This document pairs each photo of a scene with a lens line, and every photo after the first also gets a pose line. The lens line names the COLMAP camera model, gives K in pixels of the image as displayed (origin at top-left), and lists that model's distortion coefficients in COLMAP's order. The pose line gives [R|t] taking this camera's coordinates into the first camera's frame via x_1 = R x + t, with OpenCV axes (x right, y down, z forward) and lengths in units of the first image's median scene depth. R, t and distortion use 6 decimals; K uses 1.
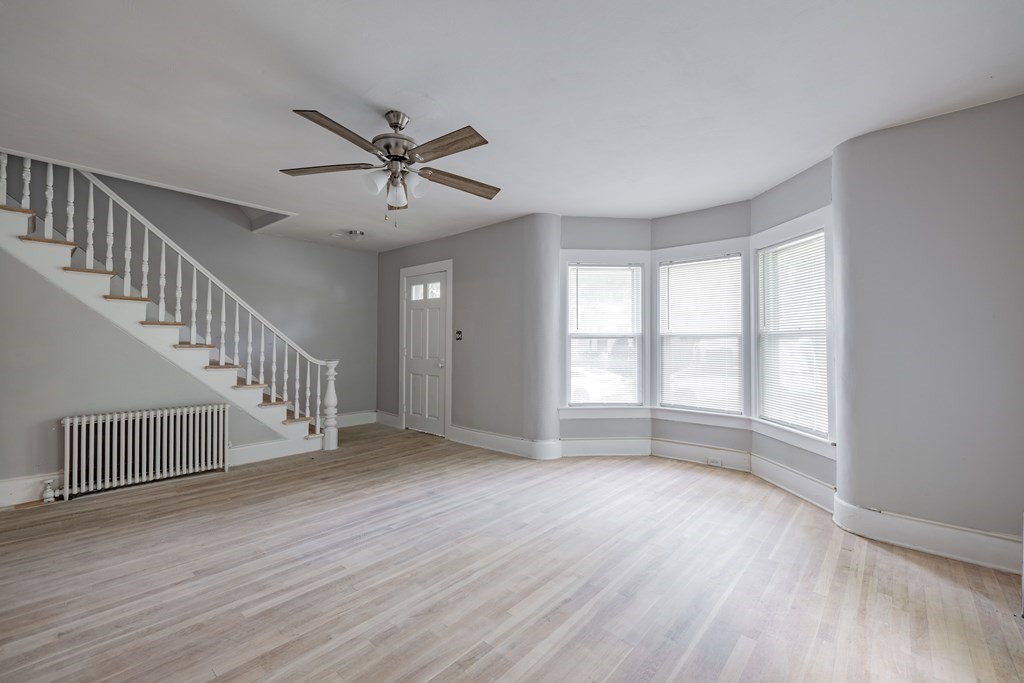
lens RADIAL K [[433.9, 0, 510.7], [0, 433.9, 335.3], [0, 0, 1]] dist [-0.001101, 0.000244]
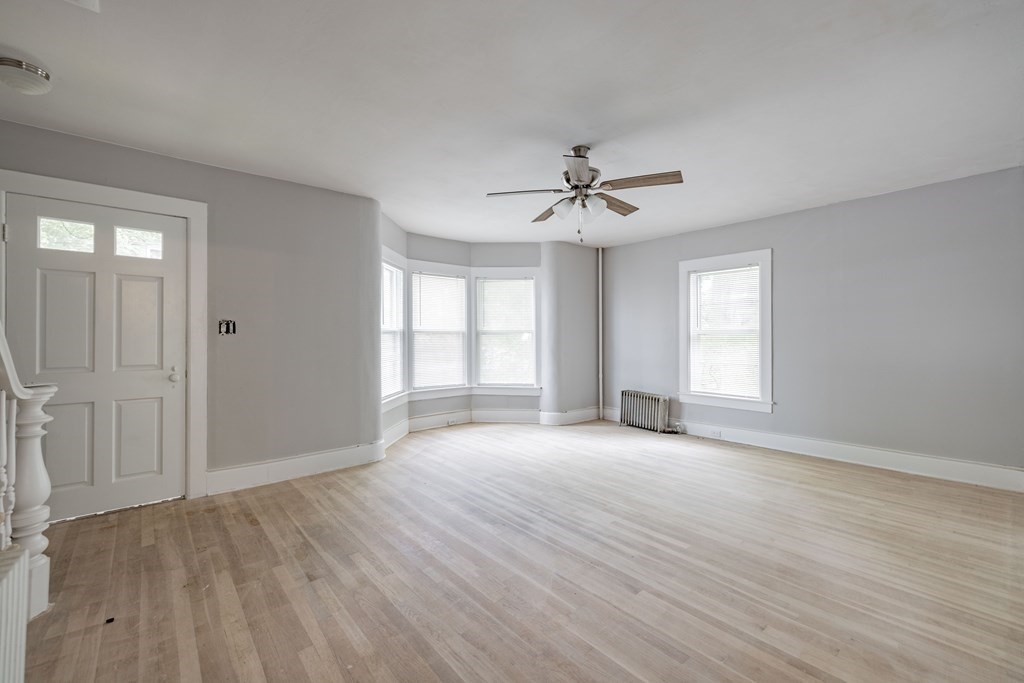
lens RADIAL K [[433.9, 0, 518.6], [0, 433.9, 342.0], [0, 0, 1]] dist [-0.001101, 0.000244]
pose [[0.119439, -0.015442, 0.992721, -1.024109], [-0.016145, 0.999717, 0.017493, 0.004580], [-0.992710, -0.018117, 0.119156, 0.709182]]
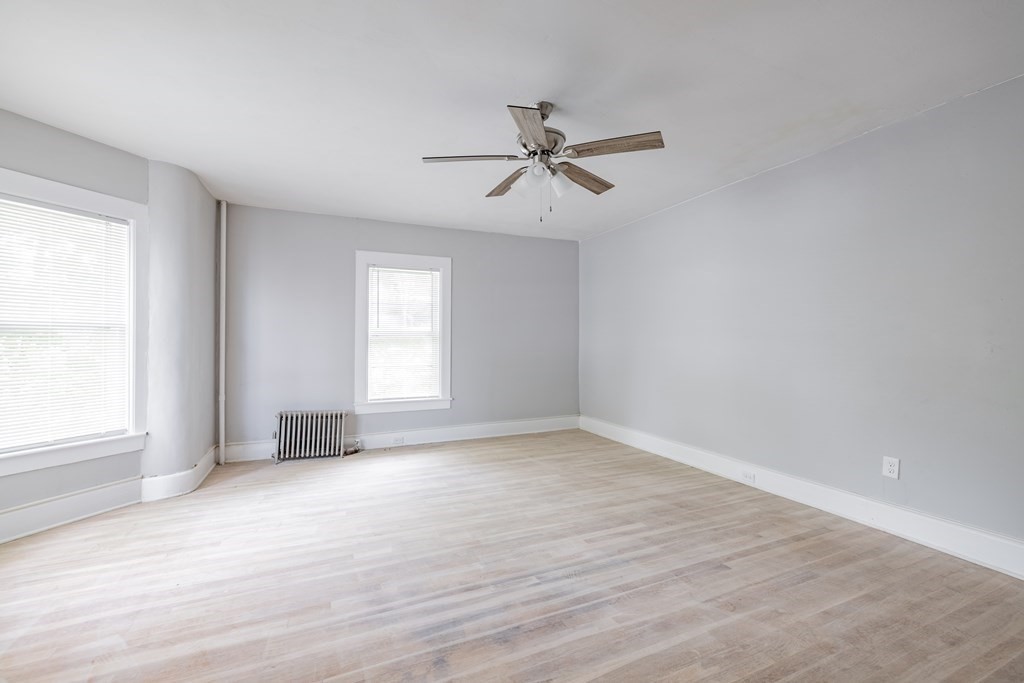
lens RADIAL K [[433.9, 0, 518.4], [0, 433.9, 341.2], [0, 0, 1]] dist [-0.001101, 0.000244]
pose [[-0.917783, -0.006351, 0.397032, -0.418665], [-0.011497, 0.999878, -0.010583, 0.020488], [-0.396916, -0.014278, -0.917744, 1.320391]]
